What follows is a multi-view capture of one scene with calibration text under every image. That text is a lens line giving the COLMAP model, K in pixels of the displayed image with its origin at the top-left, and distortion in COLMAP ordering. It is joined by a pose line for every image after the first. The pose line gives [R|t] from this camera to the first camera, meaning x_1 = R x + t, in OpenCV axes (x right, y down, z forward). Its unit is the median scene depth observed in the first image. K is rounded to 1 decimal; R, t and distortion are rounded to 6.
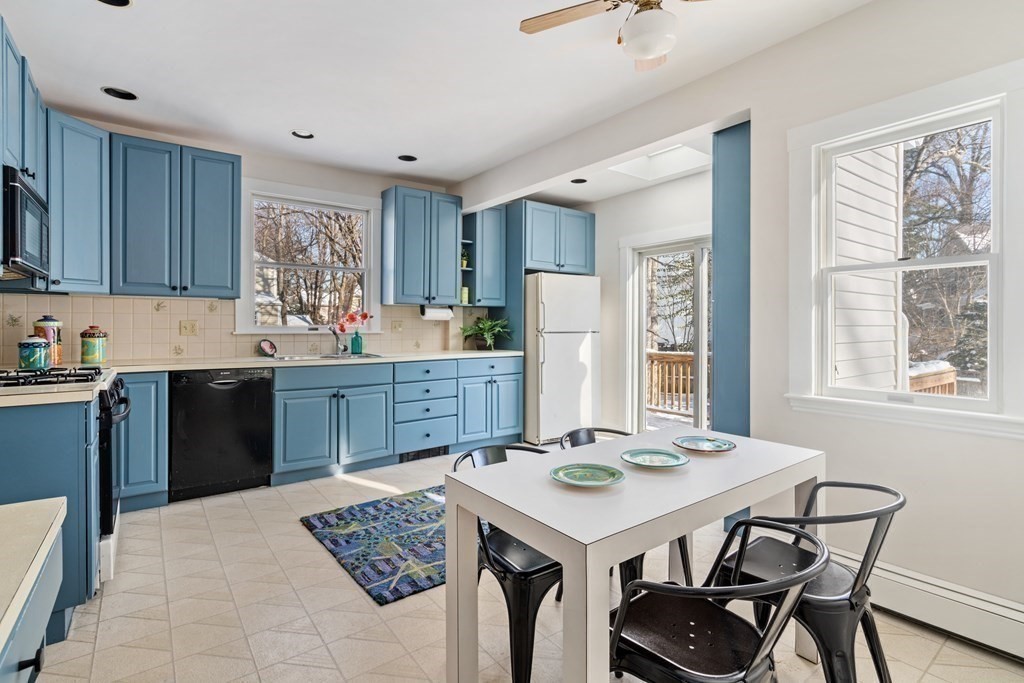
lens RADIAL K [[493.4, 0, 505.2], [0, 493.4, 325.3], [0, 0, 1]] dist [0.000624, 0.000564]
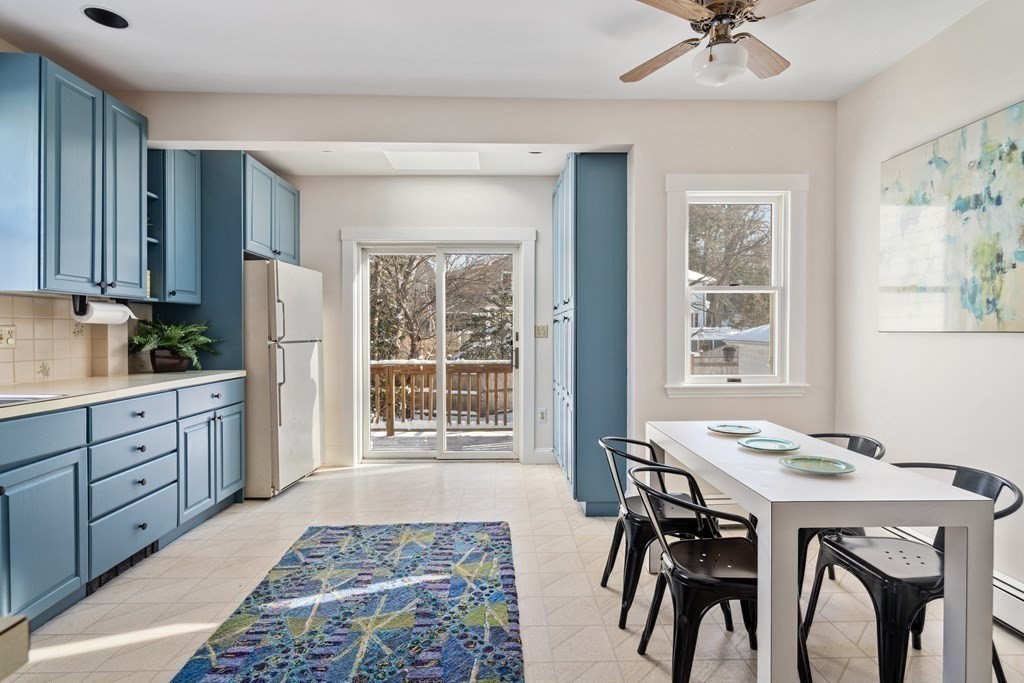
lens RADIAL K [[525.9, 0, 508.9], [0, 525.9, 337.0], [0, 0, 1]] dist [0.016656, 0.001331]
pose [[0.578312, -0.010598, 0.815747, -0.373532], [0.005500, 0.999944, 0.009092, 0.001544], [-0.815797, -0.000772, 0.578337, 0.276835]]
